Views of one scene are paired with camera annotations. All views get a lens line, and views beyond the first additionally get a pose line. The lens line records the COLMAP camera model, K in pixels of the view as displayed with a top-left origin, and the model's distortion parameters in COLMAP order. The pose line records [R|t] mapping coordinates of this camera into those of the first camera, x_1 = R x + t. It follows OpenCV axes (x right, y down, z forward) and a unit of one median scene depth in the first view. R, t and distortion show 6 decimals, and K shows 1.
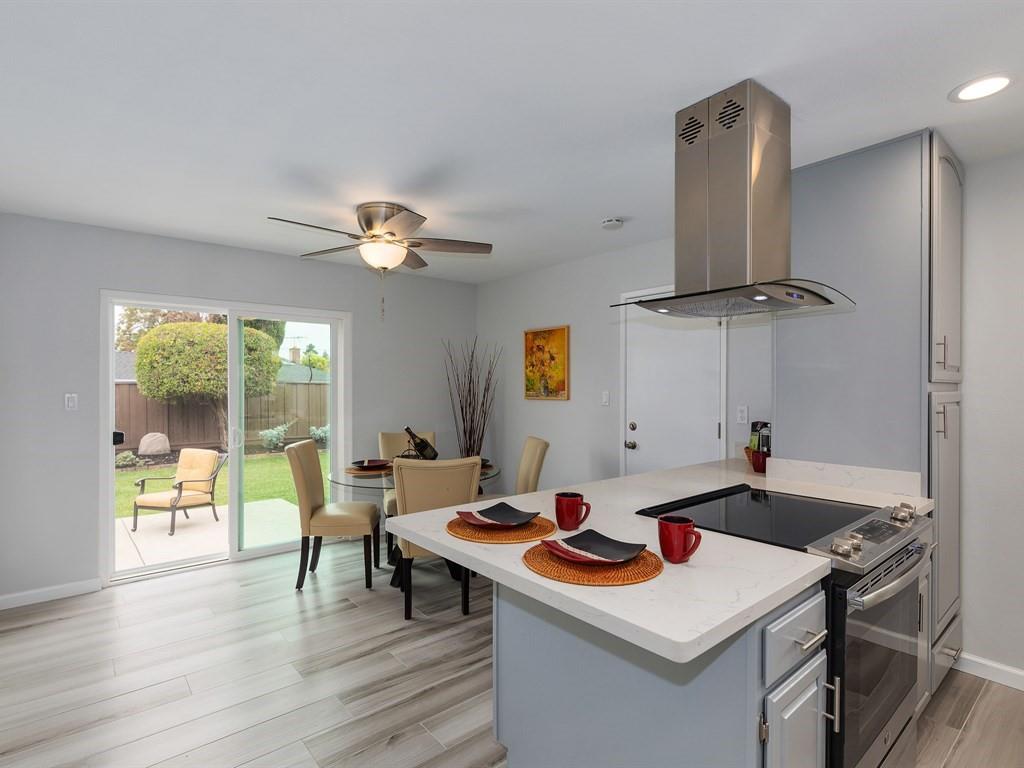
lens RADIAL K [[528.2, 0, 509.6], [0, 528.2, 385.0], [0, 0, 1]] dist [0.001858, -0.000022]
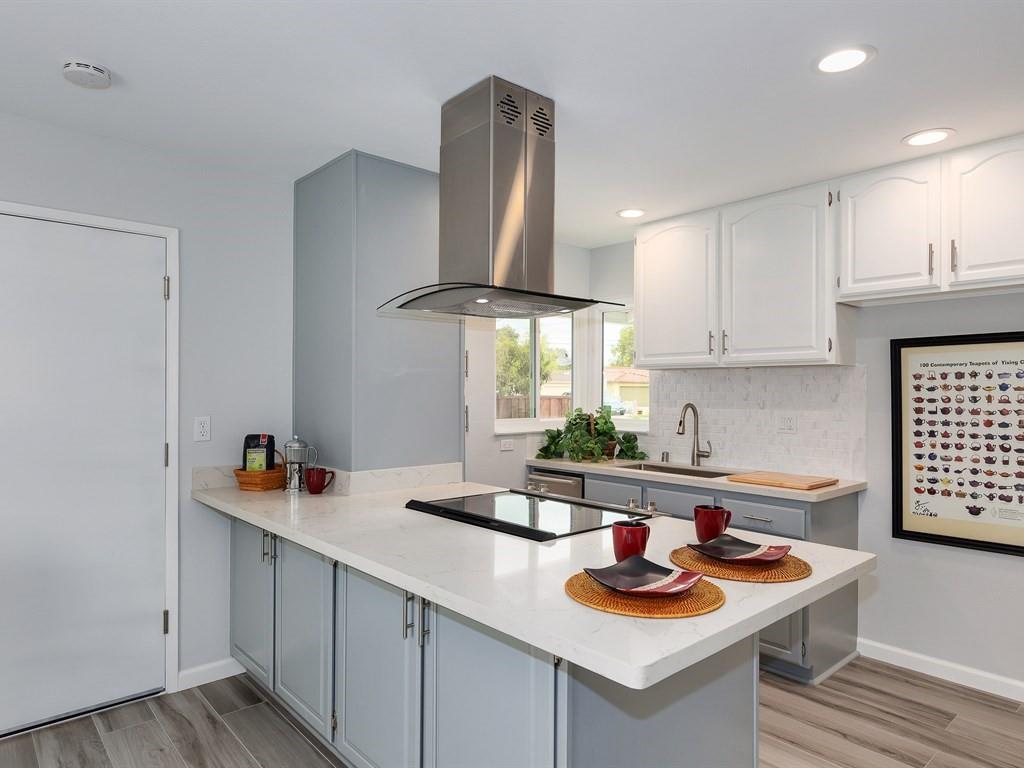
lens RADIAL K [[623.9, 0, 512.0], [0, 623.9, 384.0], [0, 0, 1]] dist [-0.003787, -0.000461]
pose [[-0.028598, 0.006282, 0.999571, -0.272979], [-0.007155, 0.999953, -0.006489, -0.000776], [-0.999565, -0.007337, -0.028551, 0.386016]]
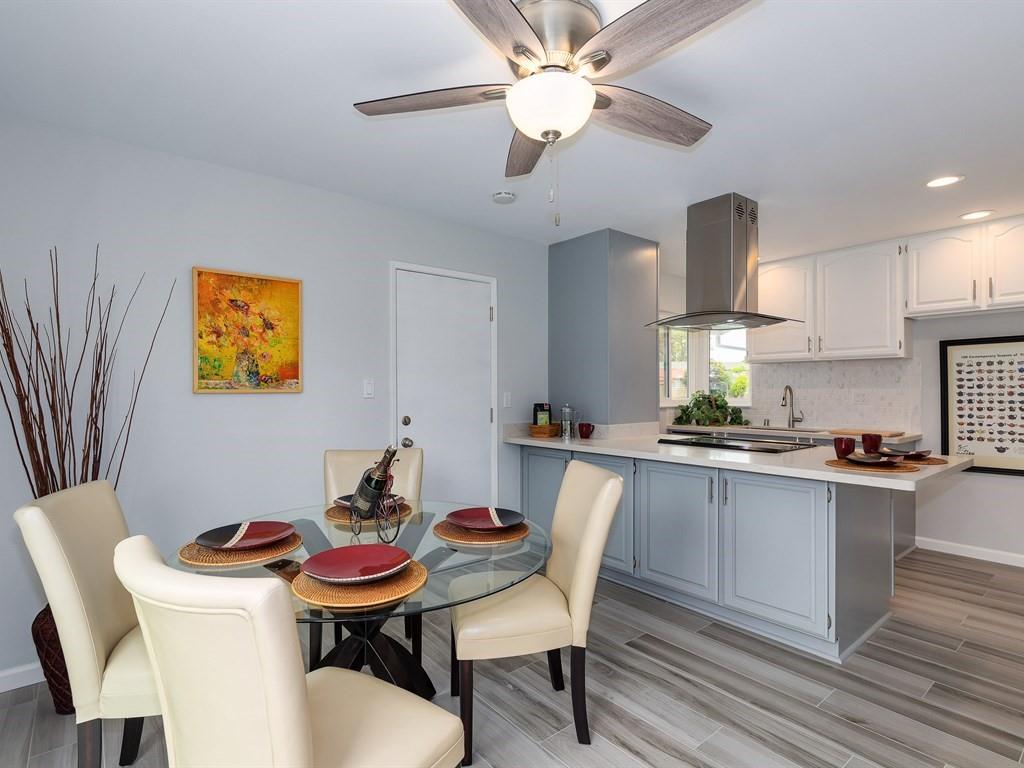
lens RADIAL K [[519.1, 0, 510.0], [0, 519.1, 386.1], [0, 0, 1]] dist [0.000253, -0.000303]
pose [[0.016698, 0.001973, 0.999859, -0.455592], [-0.000783, 0.999998, -0.001960, 0.018147], [-0.999860, -0.000751, 0.016699, 0.618438]]
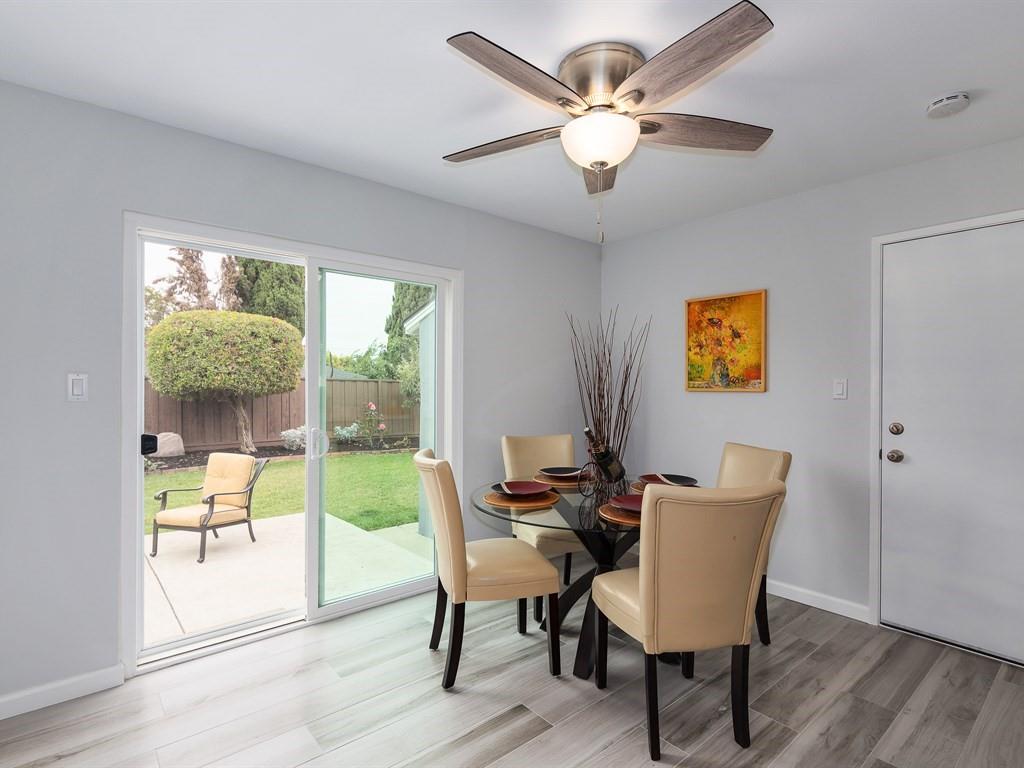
lens RADIAL K [[519.1, 0, 510.0], [0, 519.1, 386.1], [0, 0, 1]] dist [0.000253, -0.000303]
pose [[0.999975, 0.003994, 0.005826, -0.207161], [-0.003998, 0.999992, 0.000629, 0.018189], [-0.005823, -0.000652, 0.999983, 0.246655]]
